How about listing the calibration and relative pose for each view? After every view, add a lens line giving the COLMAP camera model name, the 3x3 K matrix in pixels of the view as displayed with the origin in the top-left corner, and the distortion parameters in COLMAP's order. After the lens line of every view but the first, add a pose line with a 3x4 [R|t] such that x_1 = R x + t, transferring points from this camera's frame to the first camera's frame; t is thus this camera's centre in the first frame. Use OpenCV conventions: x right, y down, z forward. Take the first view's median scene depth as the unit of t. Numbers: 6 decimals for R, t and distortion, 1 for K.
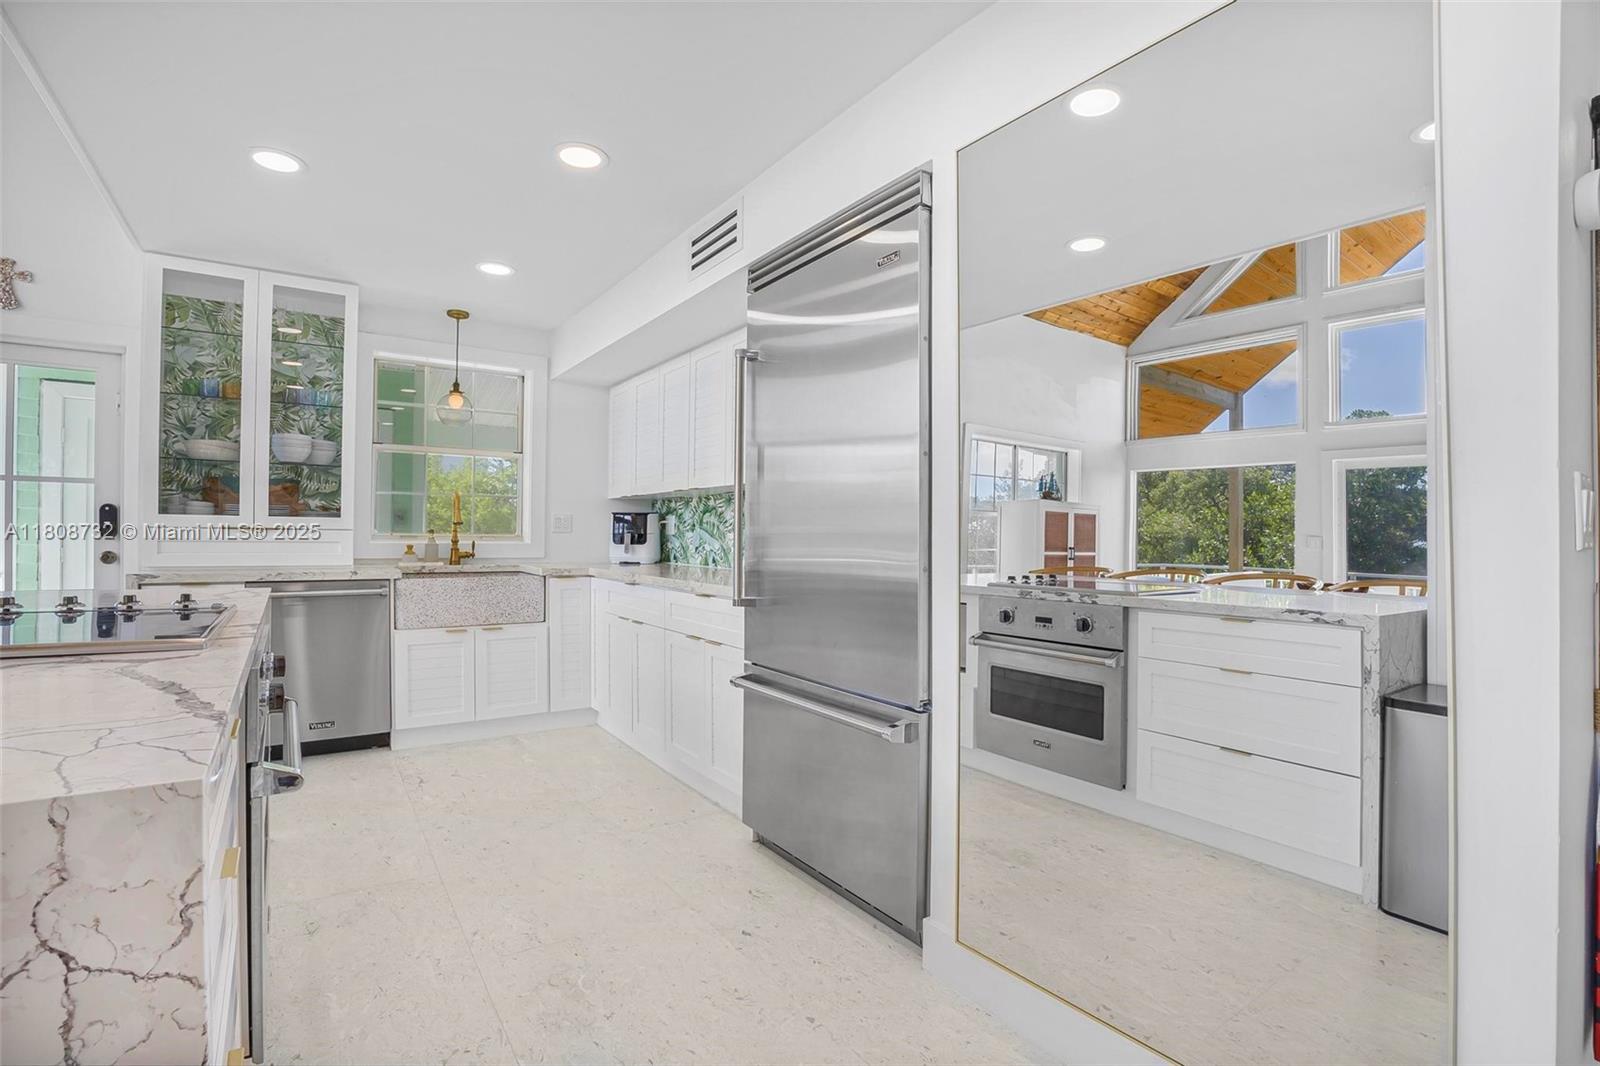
lens RADIAL K [[795.1, 0, 800.0], [0, 795.1, 533.0], [0, 0, 1]] dist [0.000159, 0.000352]
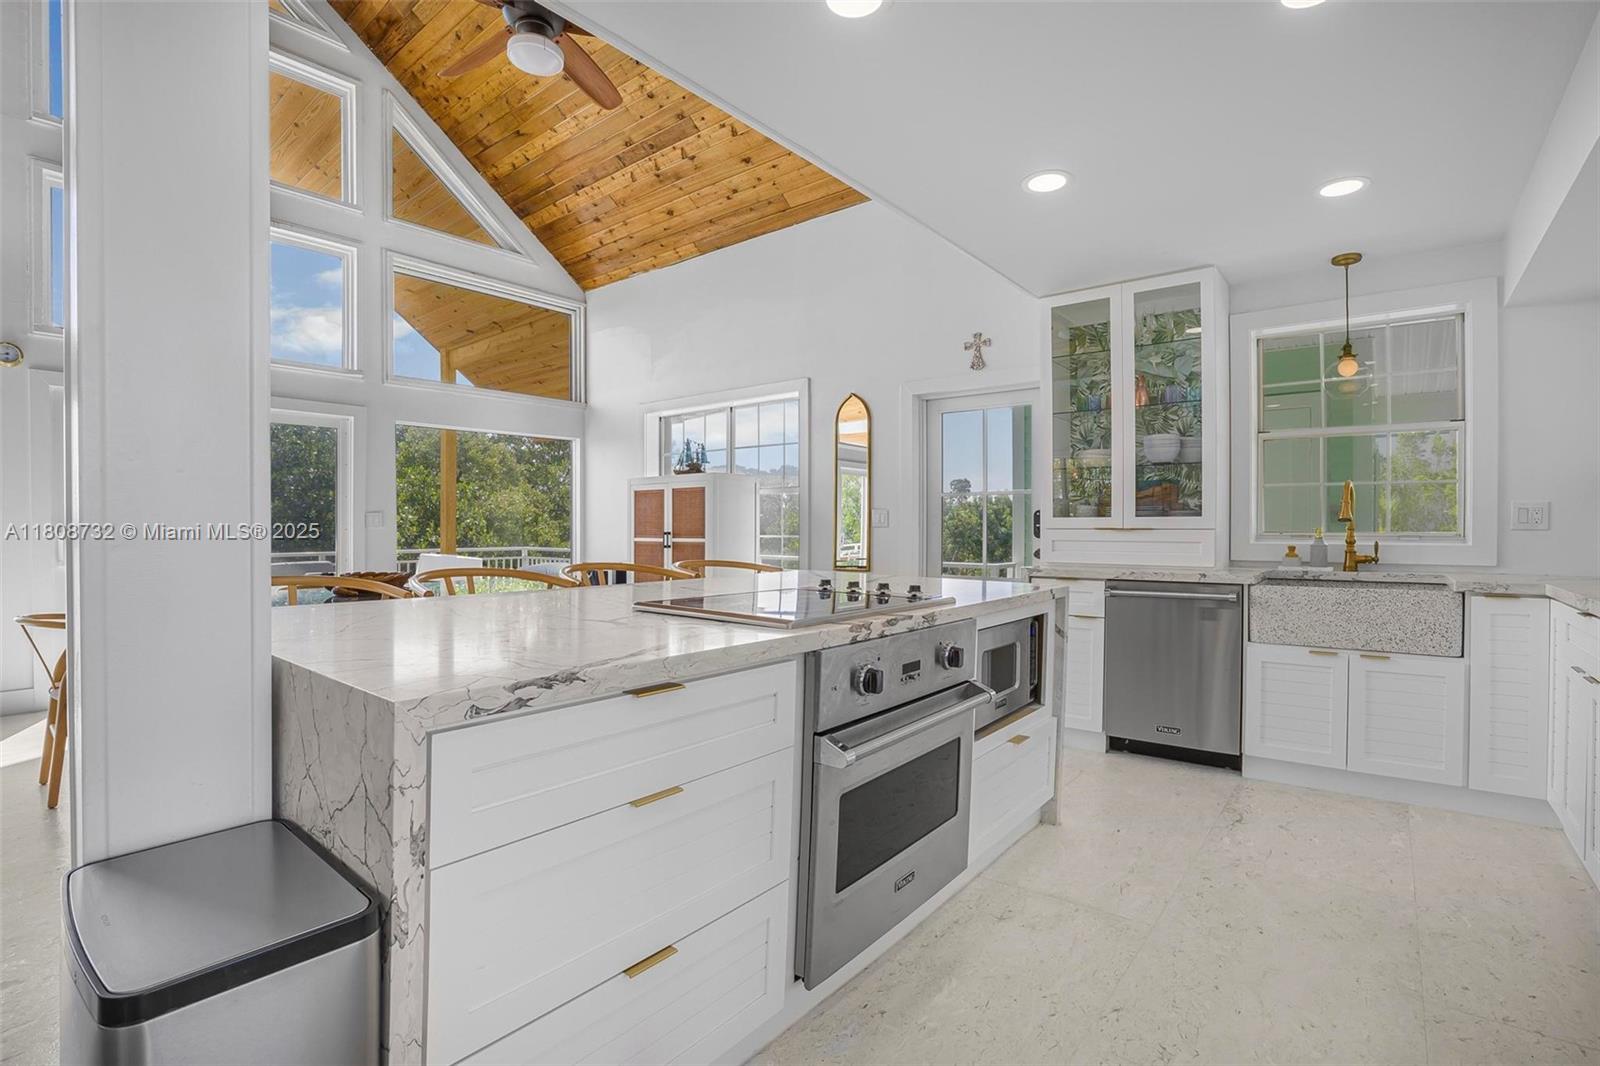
lens RADIAL K [[795.1, 0, 800.0], [0, 795.1, 533.0], [0, 0, 1]] dist [0.000159, 0.000352]
pose [[0.329652, -0.005920, -0.944084, 0.154138], [0.006096, 0.999973, -0.004142, 0.001287], [0.944083, -0.004390, 0.329679, 0.226041]]
